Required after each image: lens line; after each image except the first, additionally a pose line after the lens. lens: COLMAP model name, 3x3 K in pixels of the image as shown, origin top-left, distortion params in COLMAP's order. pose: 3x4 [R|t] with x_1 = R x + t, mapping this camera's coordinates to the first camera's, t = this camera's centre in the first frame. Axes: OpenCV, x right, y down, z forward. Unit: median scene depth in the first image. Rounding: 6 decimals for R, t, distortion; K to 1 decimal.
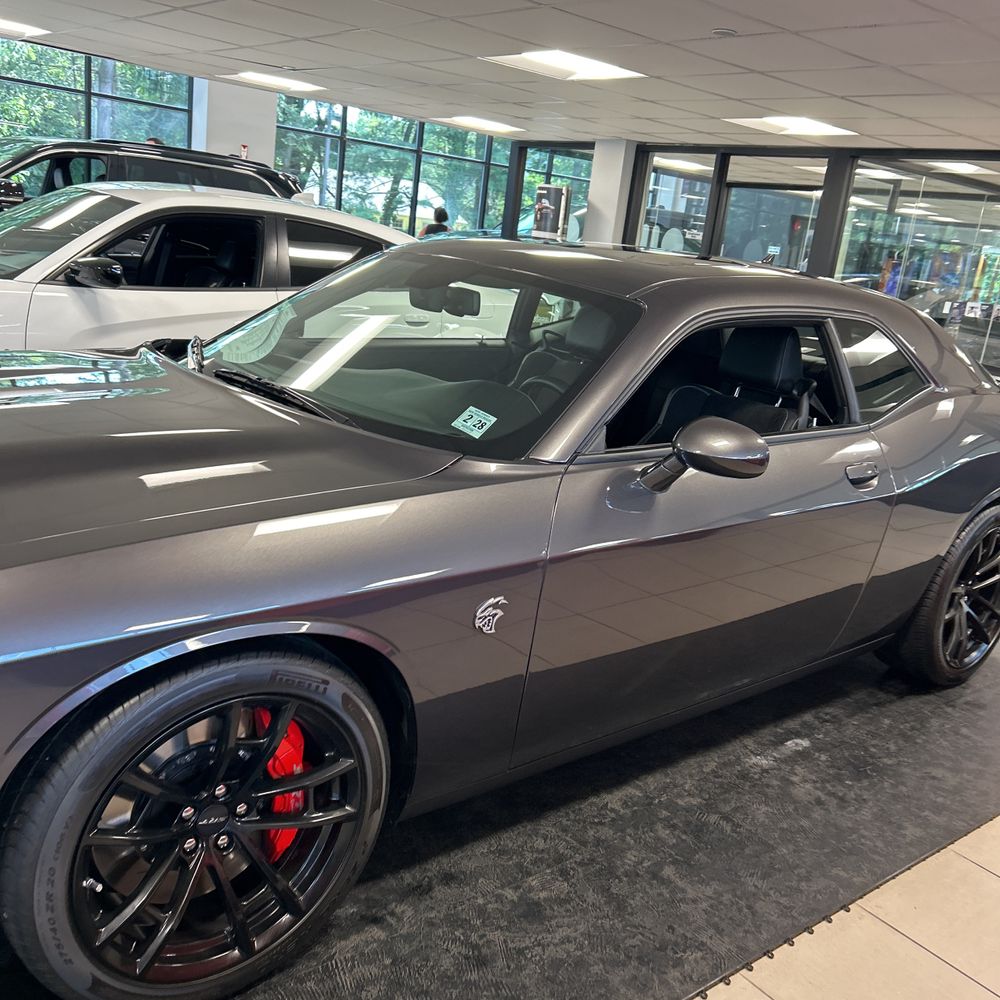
lens RADIAL K [[1009.7, 0, 508.1], [0, 1009.7, 497.0], [0, 0, 1]] dist [0.015966, 0.000000]
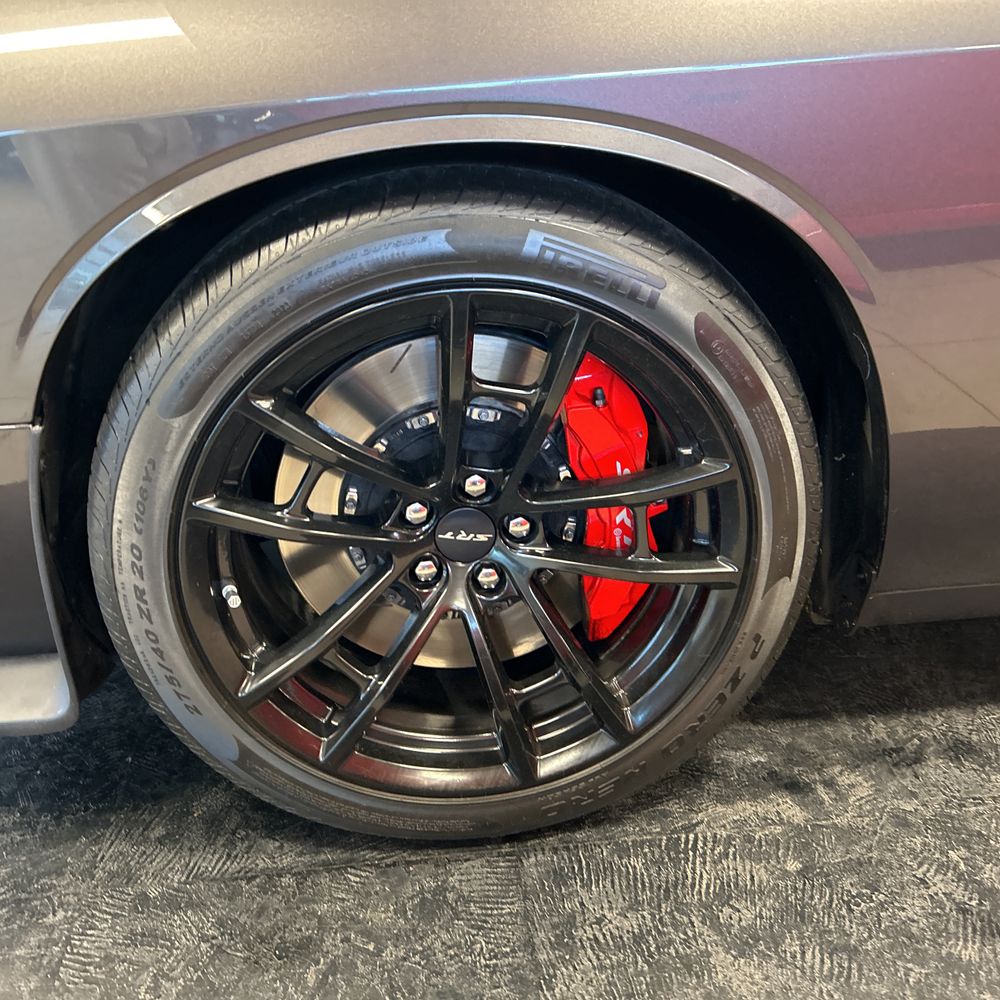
lens RADIAL K [[1009.7, 0, 509.4], [0, 1009.7, 485.5], [0, 0, 1]] dist [0.015966, 0.000000]
pose [[0.822581, 0.097658, -0.560199, 0.034668], [-0.018512, 0.989219, 0.145266, 0.193612], [0.568346, -0.109123, 0.815521, 0.519122]]
